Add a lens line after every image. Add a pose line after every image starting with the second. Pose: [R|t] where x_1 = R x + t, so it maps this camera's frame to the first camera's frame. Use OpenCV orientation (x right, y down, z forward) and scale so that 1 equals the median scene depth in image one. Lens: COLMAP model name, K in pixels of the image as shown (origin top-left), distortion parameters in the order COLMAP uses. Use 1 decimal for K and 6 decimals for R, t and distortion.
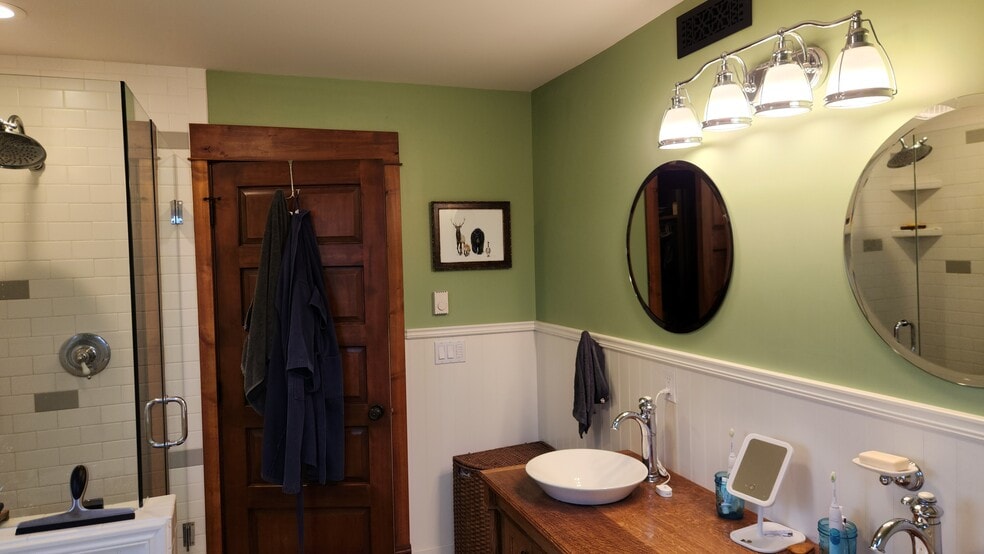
lens RADIAL K [[679.6, 0, 487.8], [0, 679.6, 280.1], [0, 0, 1]] dist [0.071168, -0.007877]
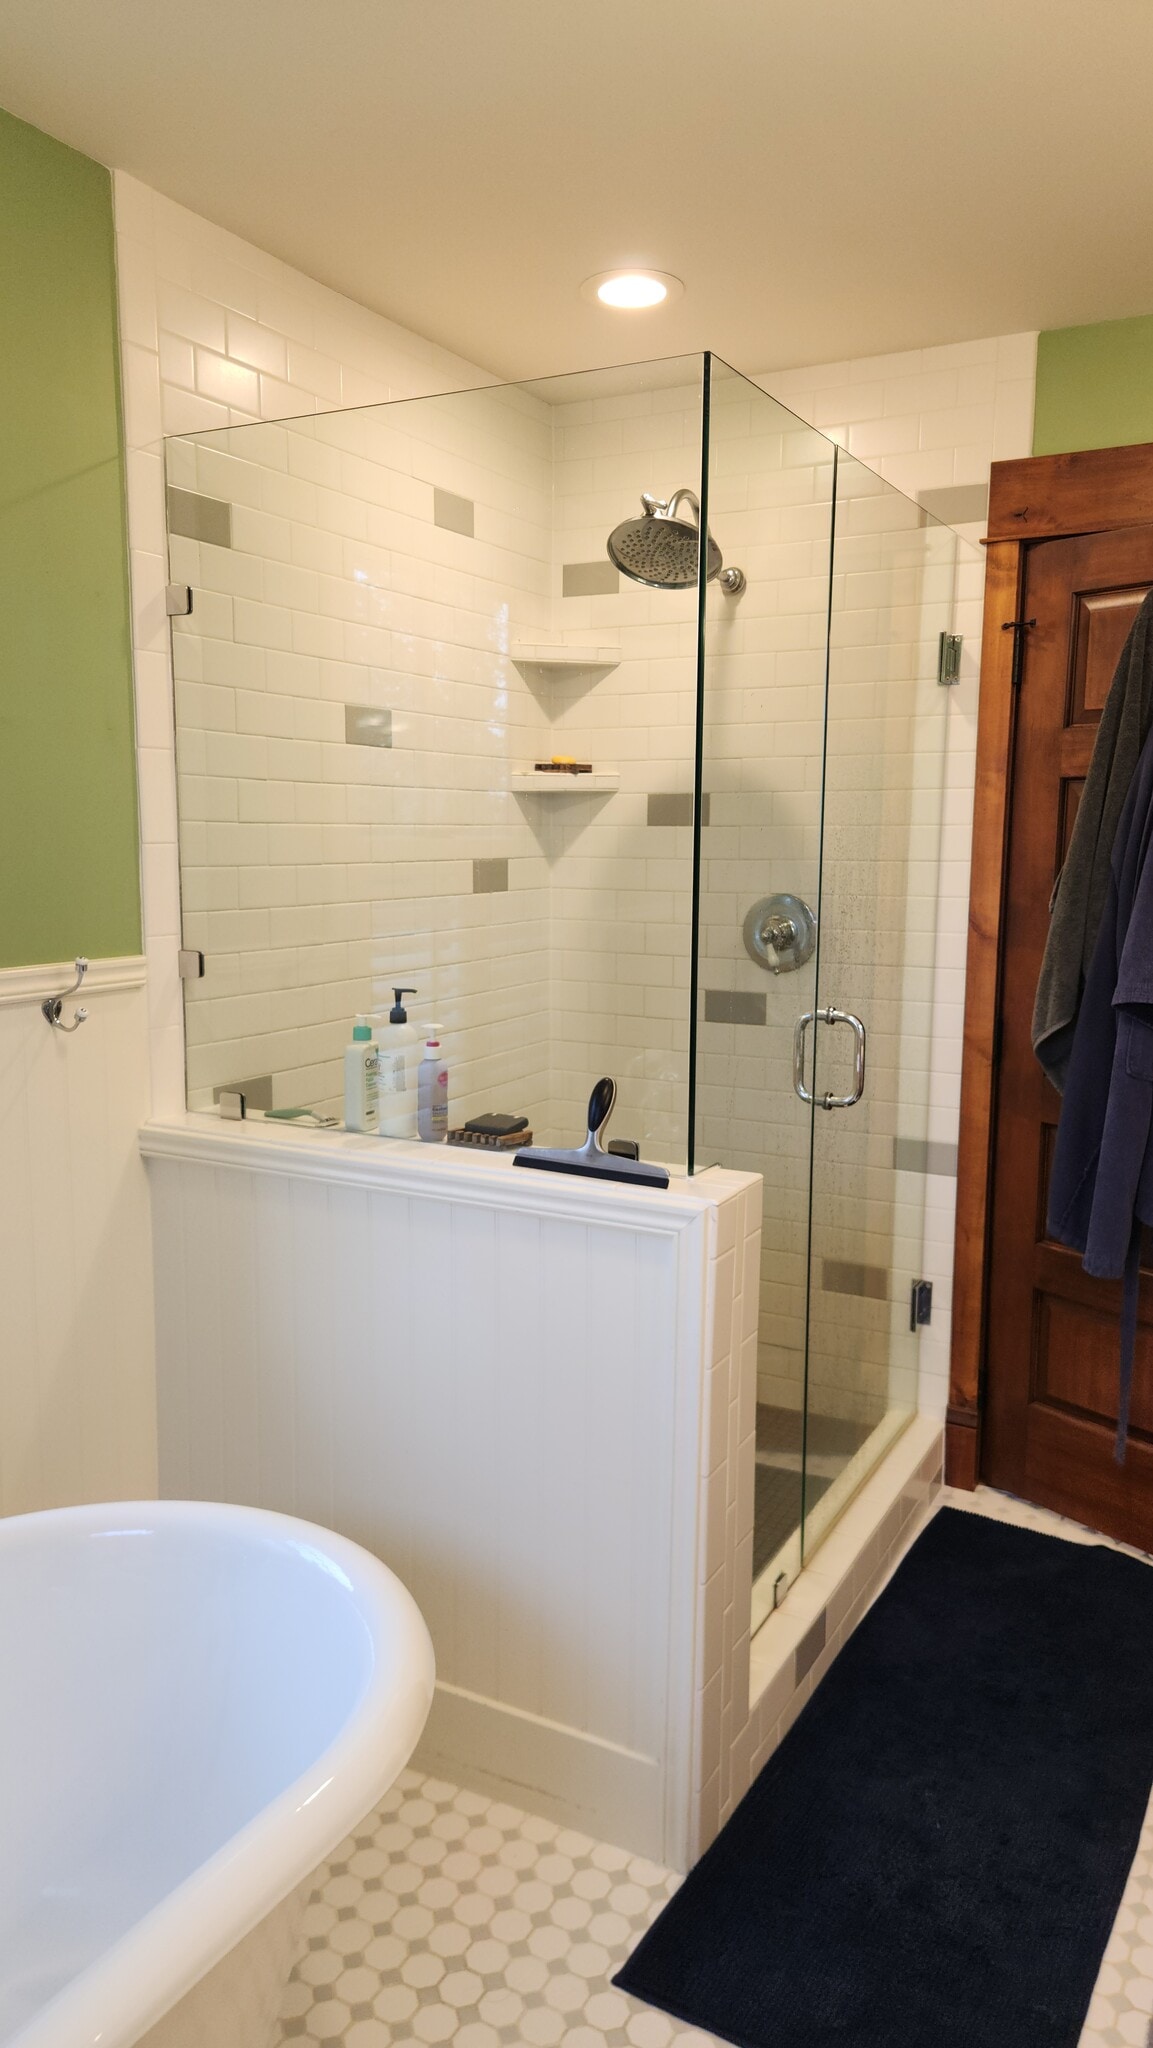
lens RADIAL K [[1414.5, 0, 572.5], [0, 1414.5, 1020.4], [0, 0, 1]] dist [0.071168, -0.007877]
pose [[0.666998, 0.132775, -0.733133, 0.144659], [-0.057059, 0.990206, 0.127421, 0.040756], [0.742871, -0.043157, 0.668042, 0.114681]]
